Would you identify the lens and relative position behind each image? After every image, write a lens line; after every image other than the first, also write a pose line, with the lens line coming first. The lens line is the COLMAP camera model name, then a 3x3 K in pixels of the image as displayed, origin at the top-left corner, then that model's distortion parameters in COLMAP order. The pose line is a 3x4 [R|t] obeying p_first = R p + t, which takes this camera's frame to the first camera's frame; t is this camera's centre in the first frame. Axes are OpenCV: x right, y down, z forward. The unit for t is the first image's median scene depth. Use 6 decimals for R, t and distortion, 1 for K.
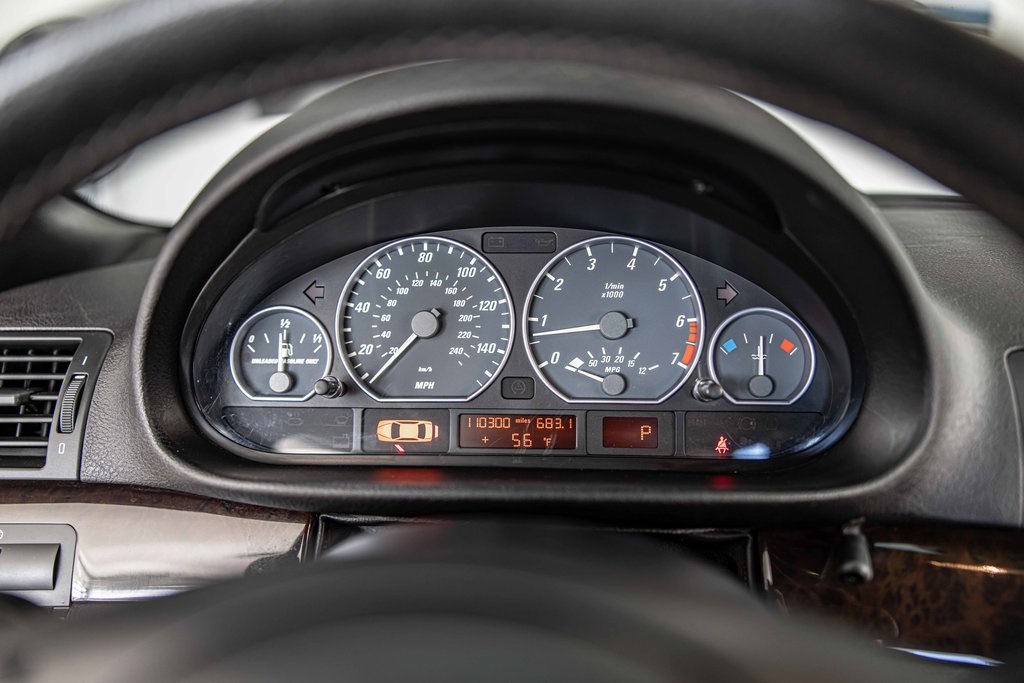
lens RADIAL K [[826.0, 0, 511.7], [0, 826.0, 340.0], [0, 0, 1]] dist [0.002037, -0.000908]
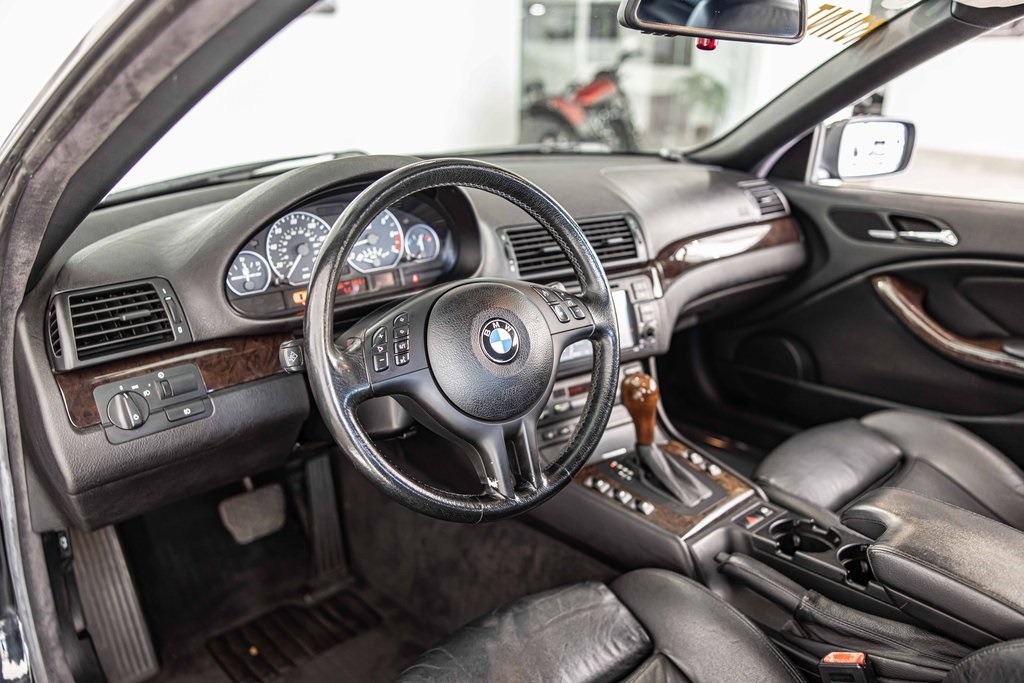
lens RADIAL K [[826.0, 0, 511.5], [0, 826.0, 342.0], [0, 0, 1]] dist [0.002037, -0.000908]
pose [[0.659184, -0.216809, 0.720049, -1.437776], [0.187682, 0.974667, 0.121658, 0.060582], [-0.728184, 0.054945, 0.683175, -0.994931]]
